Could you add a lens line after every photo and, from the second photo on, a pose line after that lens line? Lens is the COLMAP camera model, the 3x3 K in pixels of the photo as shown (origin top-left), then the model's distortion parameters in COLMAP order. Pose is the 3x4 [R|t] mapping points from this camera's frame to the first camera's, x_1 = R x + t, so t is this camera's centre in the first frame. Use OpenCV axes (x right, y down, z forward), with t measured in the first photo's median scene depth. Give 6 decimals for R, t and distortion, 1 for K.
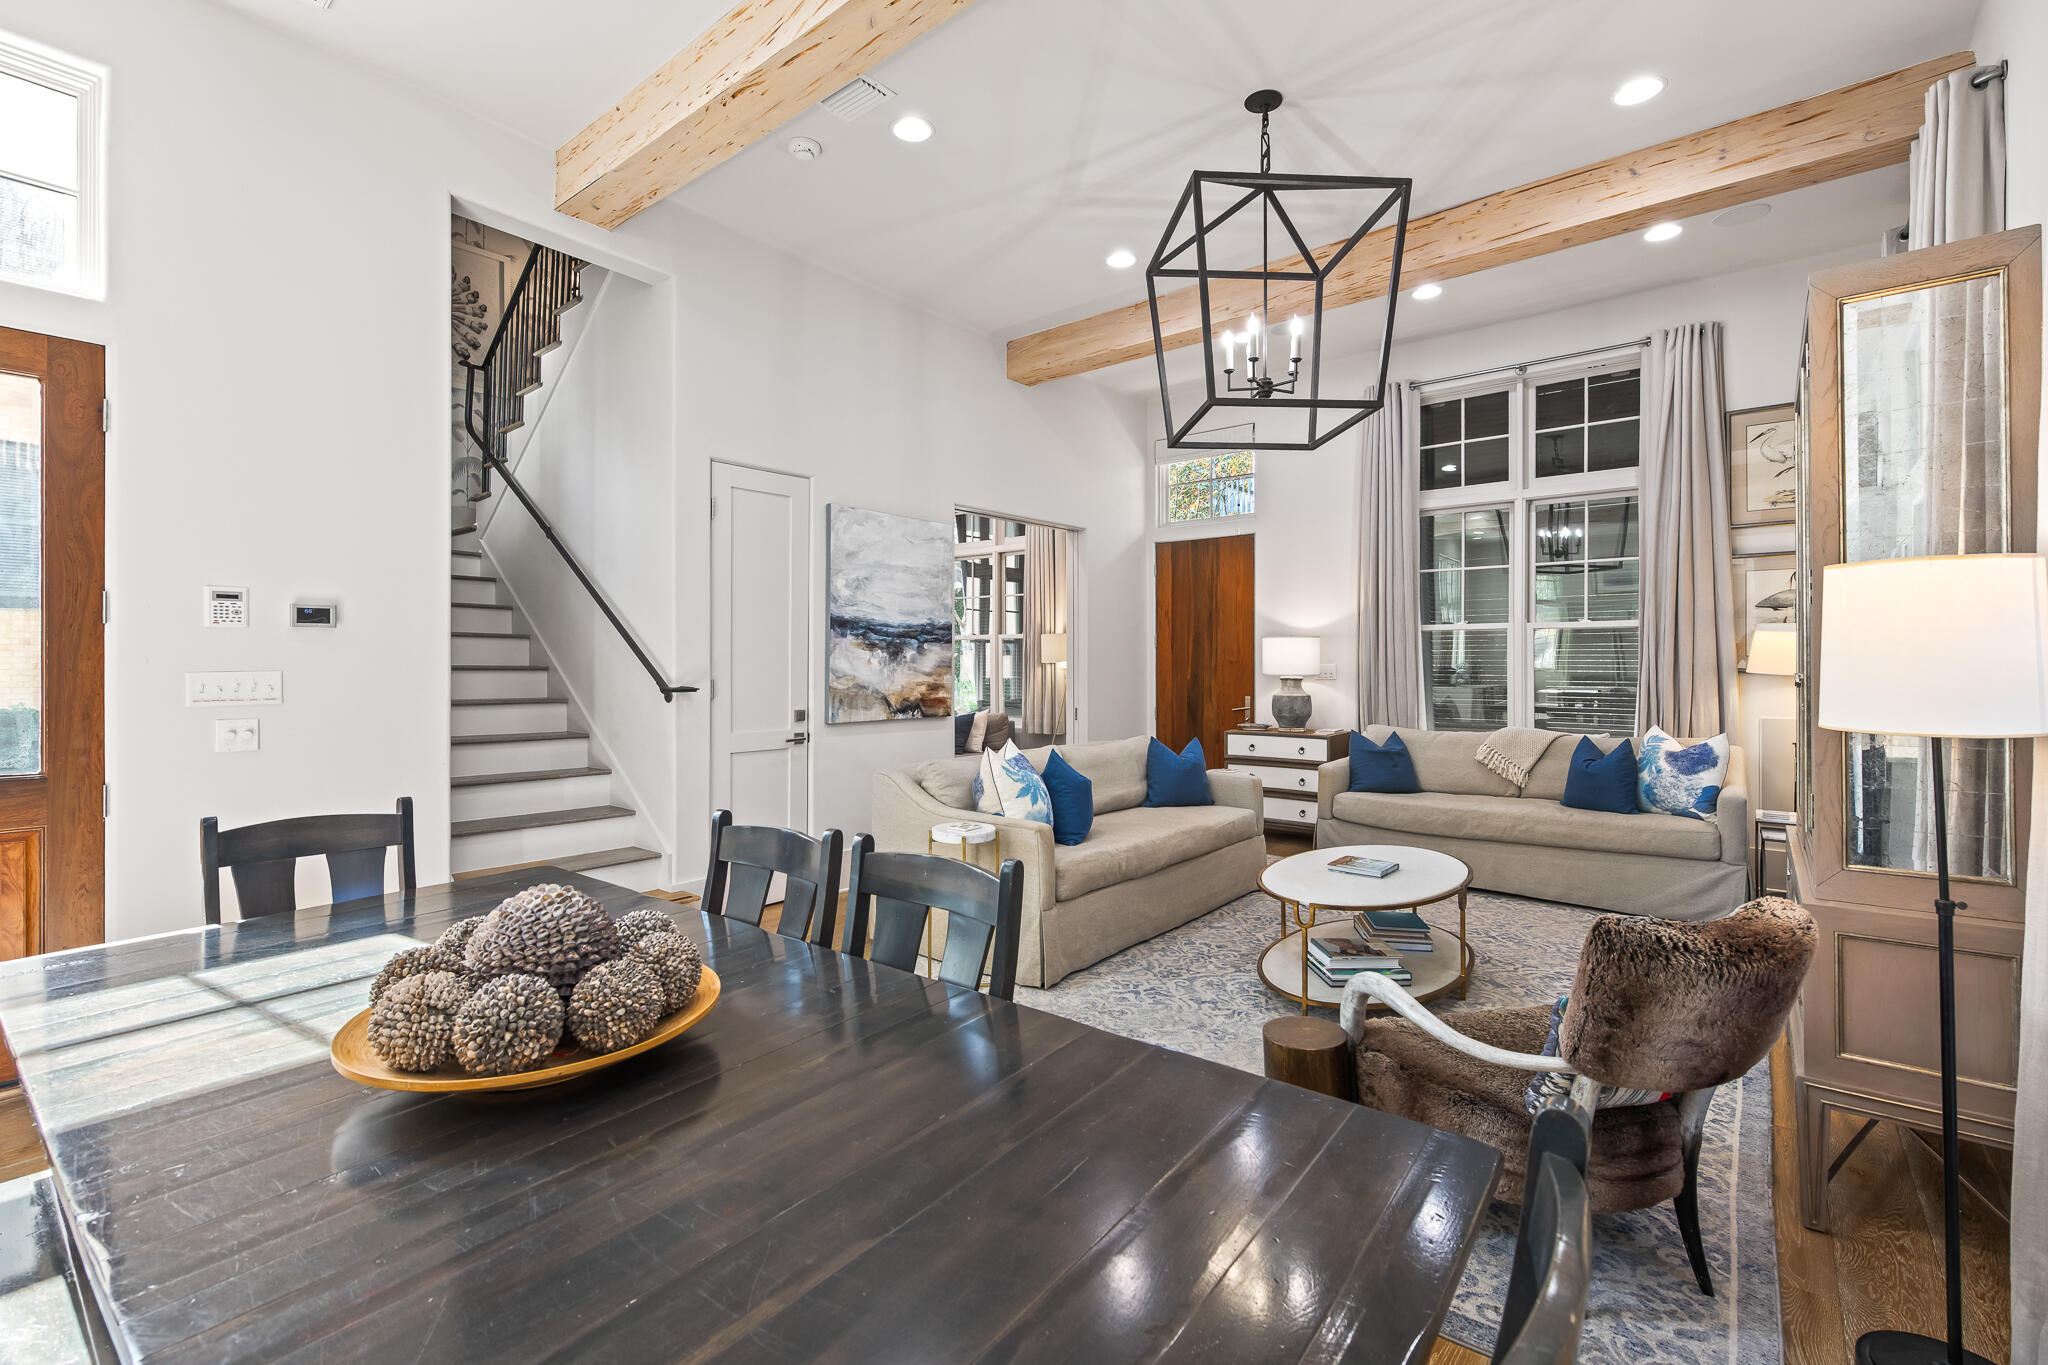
lens RADIAL K [[887.3, 0, 1025.2], [0, 887.3, 666.8], [0, 0, 1]] dist [-0.000183, 0.000046]
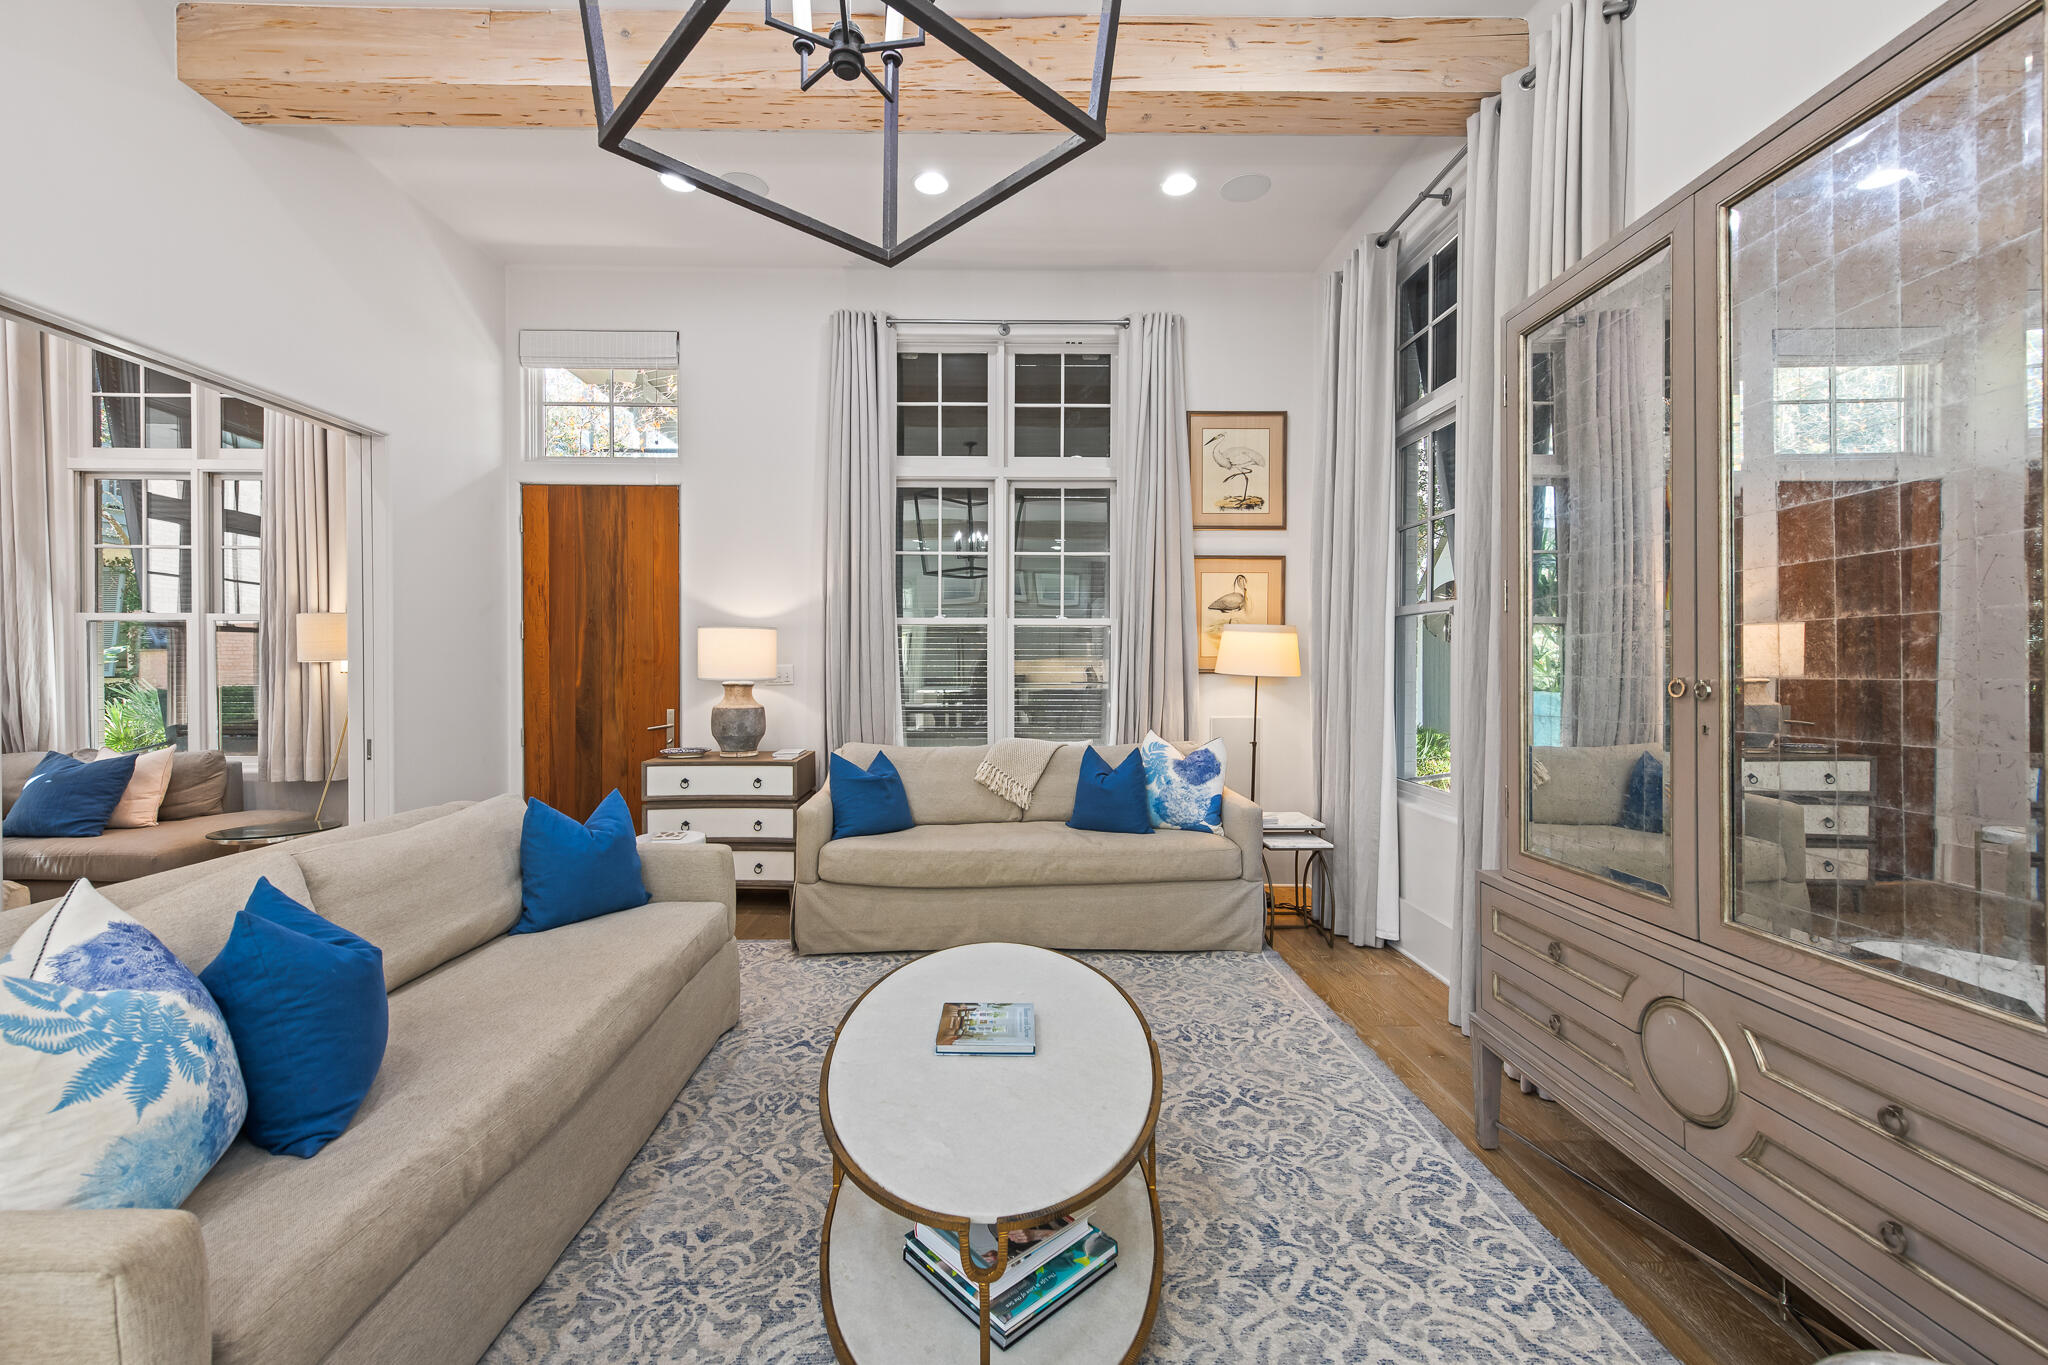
lens RADIAL K [[847.6, 0, 1020.1], [0, 847.6, 668.8], [0, 0, 1]] dist [0.008356, -0.001004]
pose [[0.769467, -0.002842, 0.638681, 0.035229], [0.002067, 0.999996, 0.001960, -0.000609], [-0.638684, -0.000188, 0.769469, 0.355584]]
